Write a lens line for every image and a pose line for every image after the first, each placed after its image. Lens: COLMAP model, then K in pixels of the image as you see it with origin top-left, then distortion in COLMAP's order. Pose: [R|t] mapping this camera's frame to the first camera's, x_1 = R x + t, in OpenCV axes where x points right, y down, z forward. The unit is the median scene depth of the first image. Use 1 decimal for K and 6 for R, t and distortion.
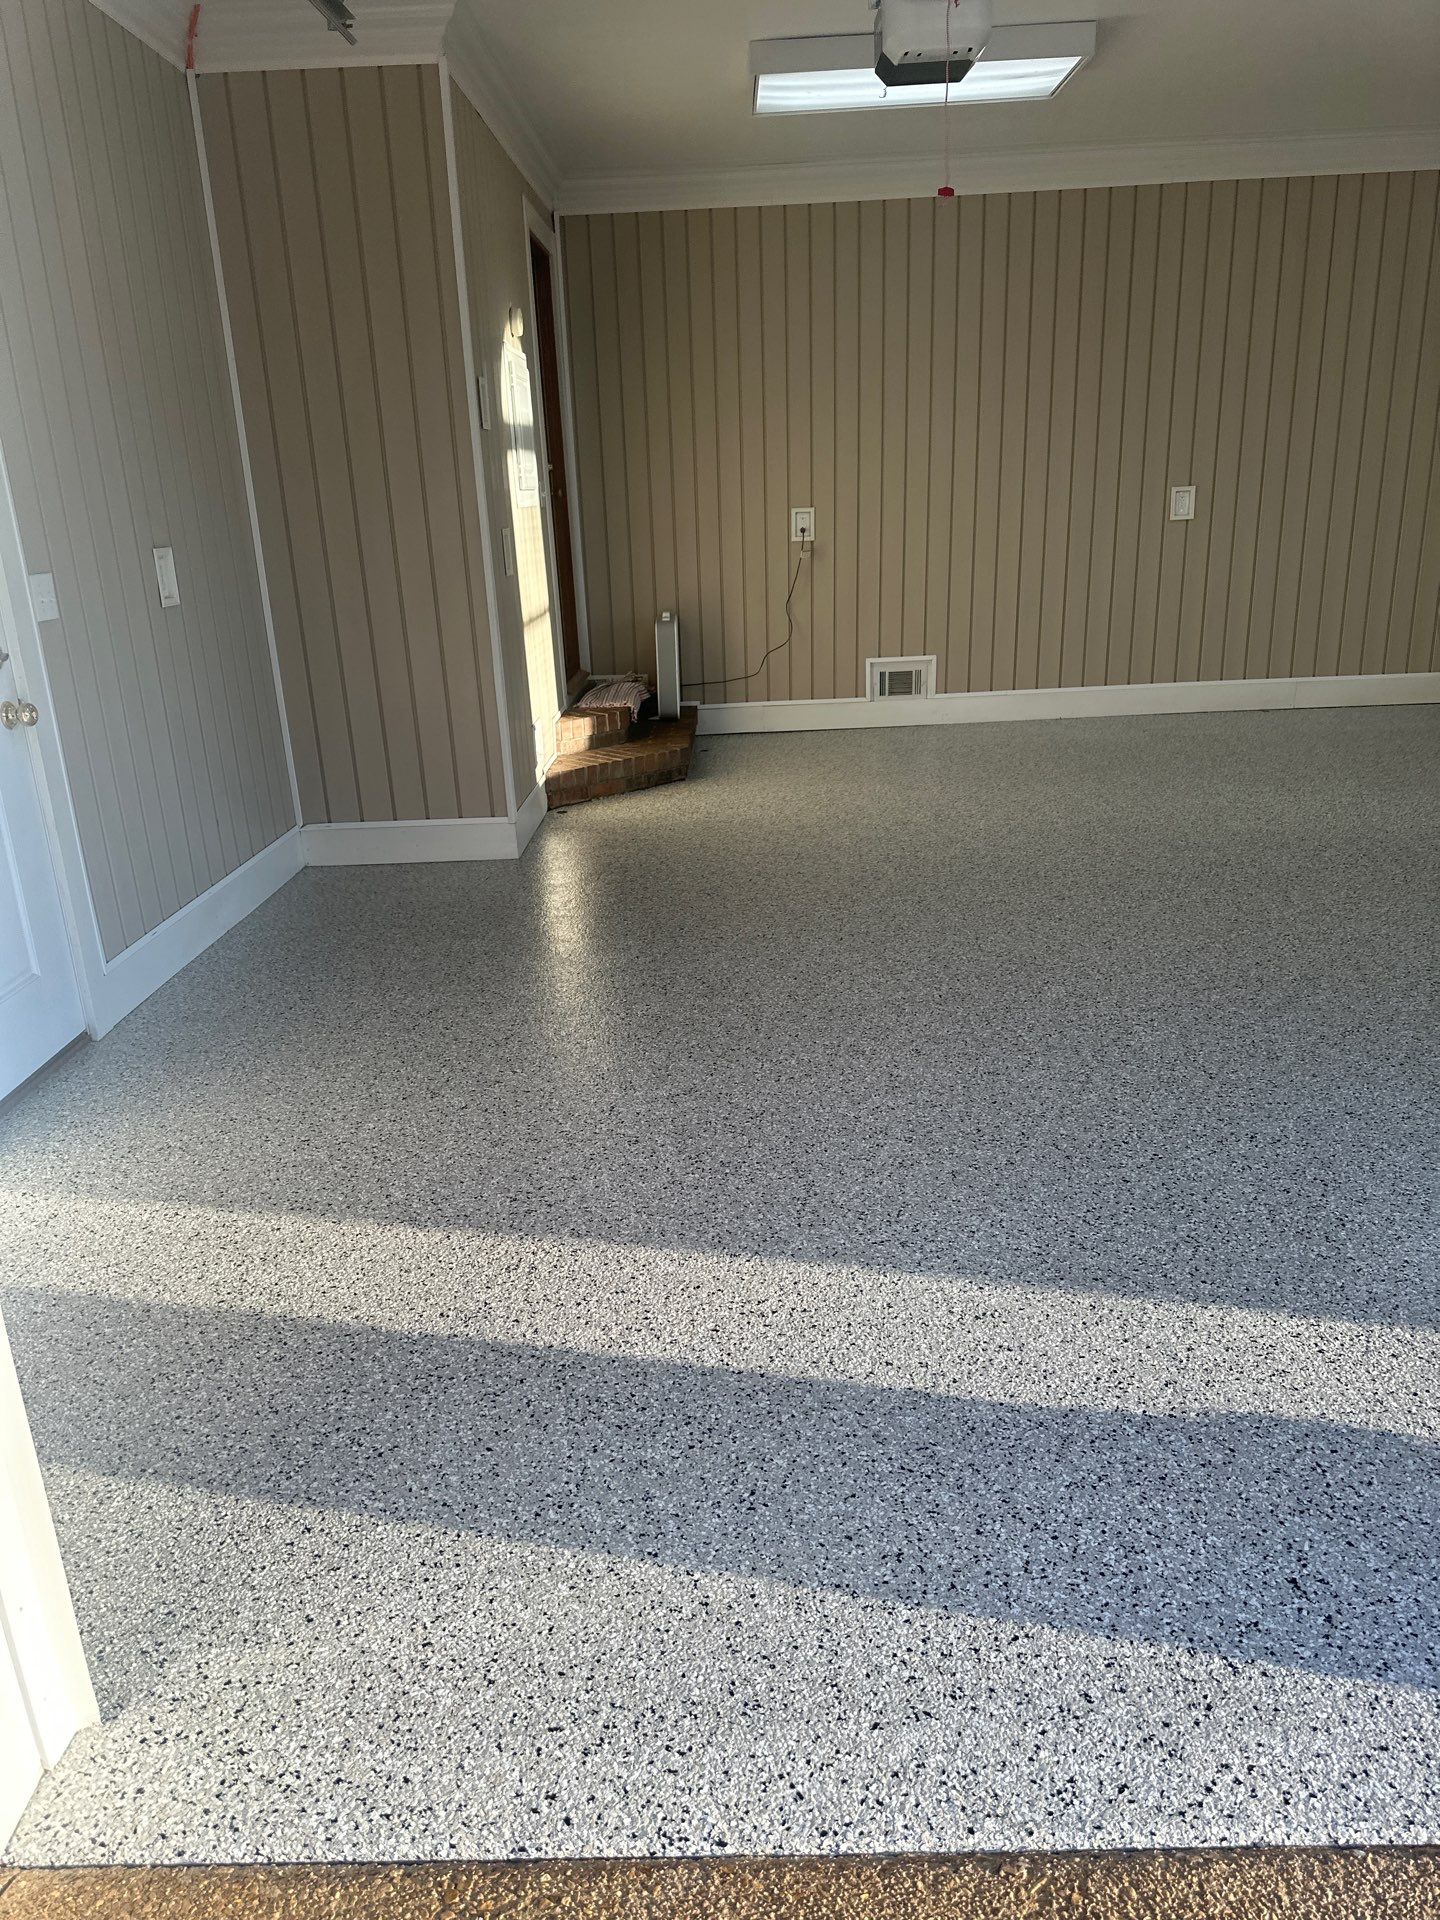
lens RADIAL K [[1322.8, 0, 711.6], [0, 1322.8, 1027.0], [0, 0, 1]] dist [0.155710, -0.144131]
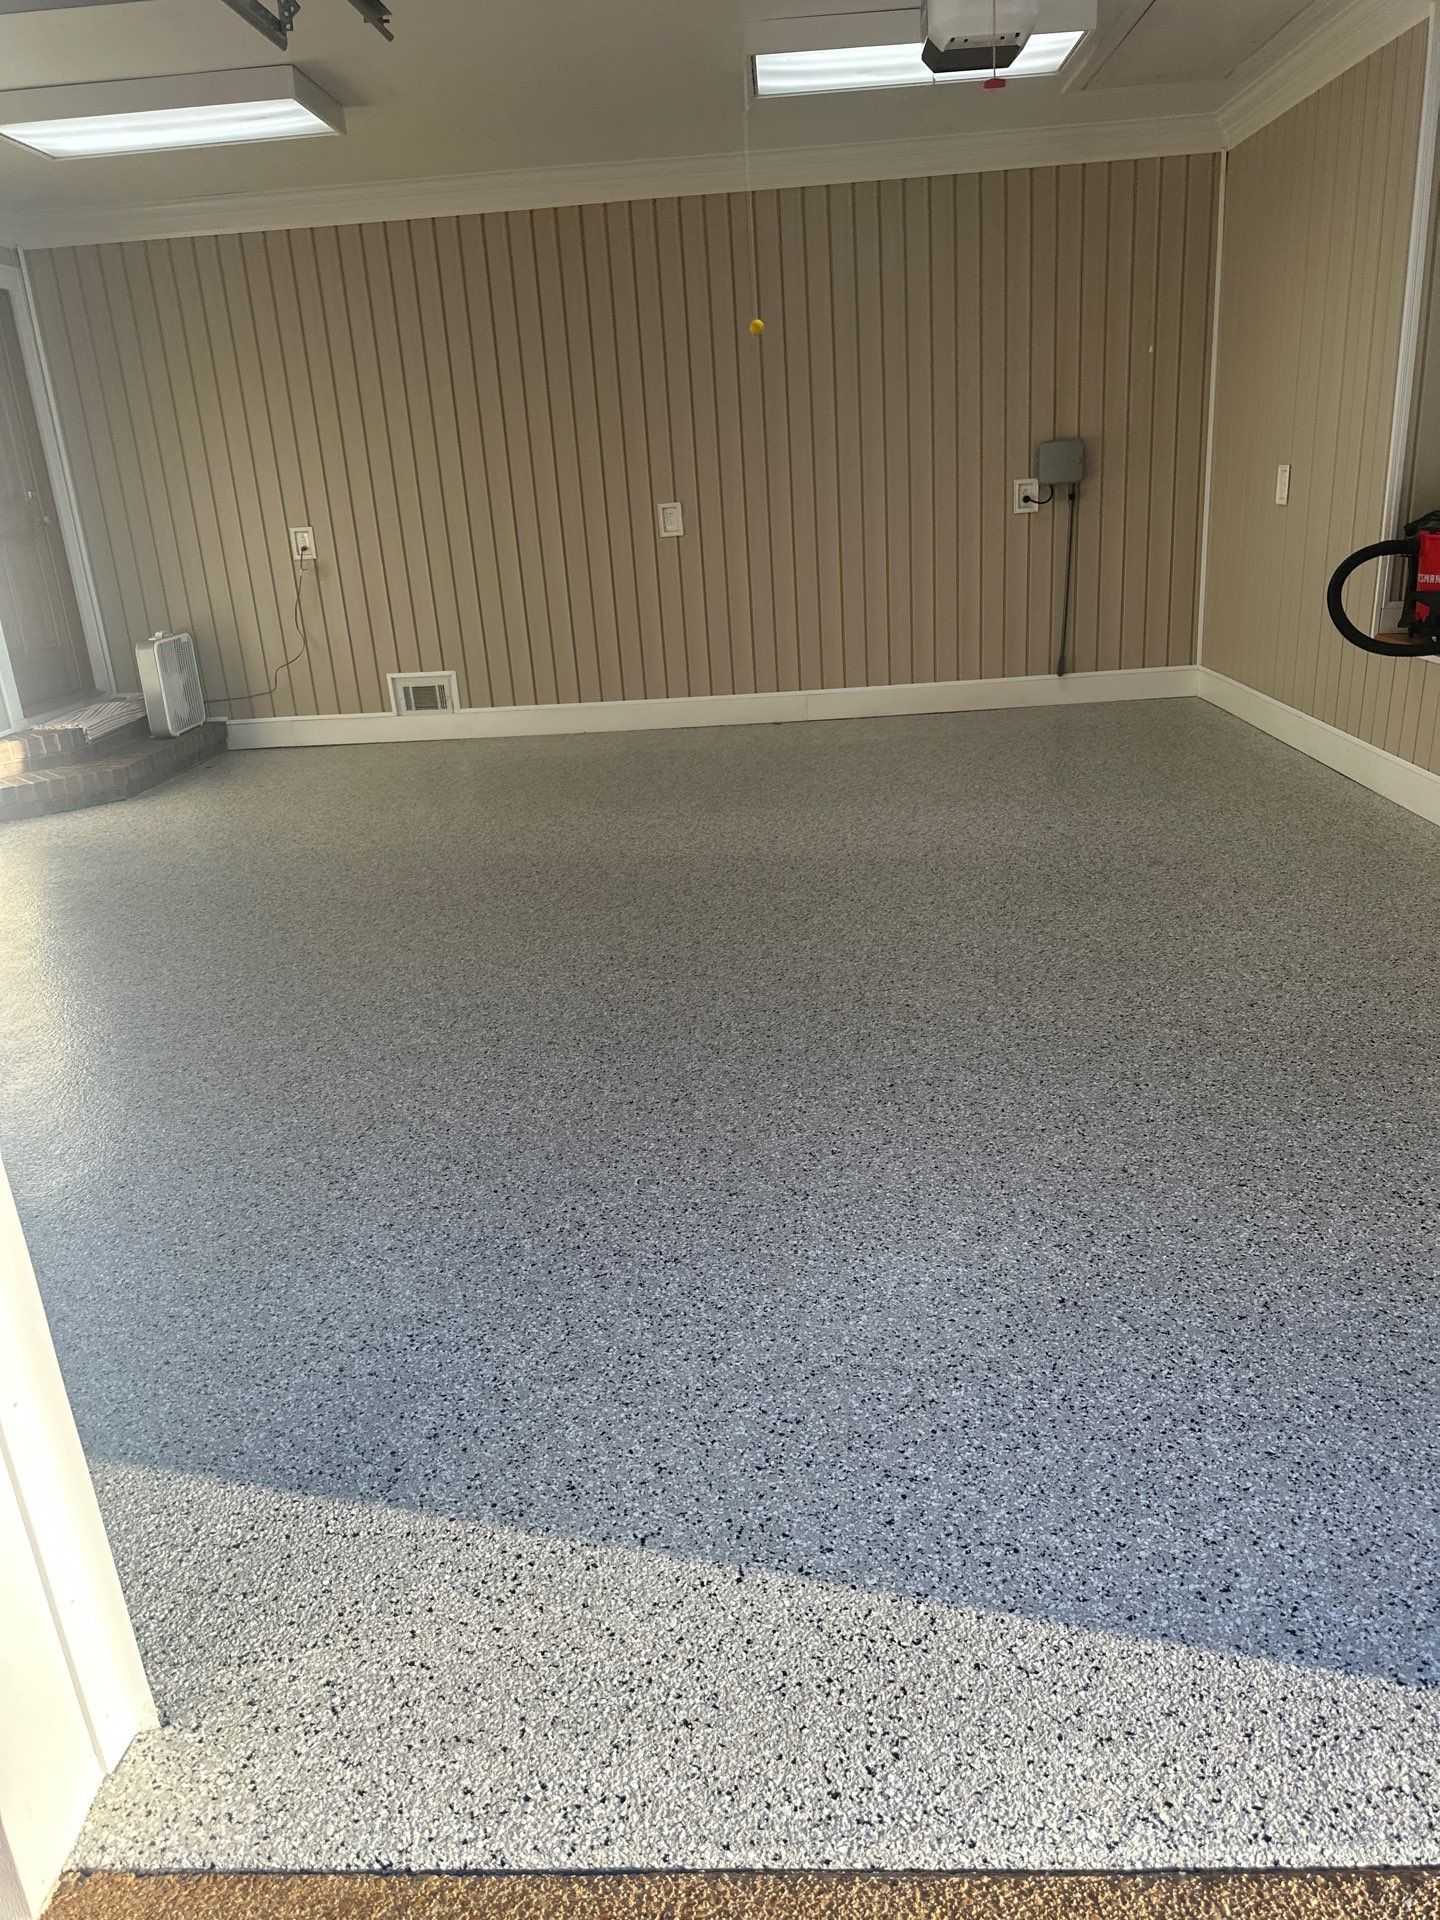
lens RADIAL K [[1335.0, 0, 730.8], [0, 1335.0, 1009.6], [0, 0, 1]] dist [0.161725, -0.152923]
pose [[0.999306, -0.021039, -0.030735, 0.834452], [0.020926, 0.999773, -0.004010, -0.028704], [0.030813, 0.003364, 0.999520, -0.020501]]
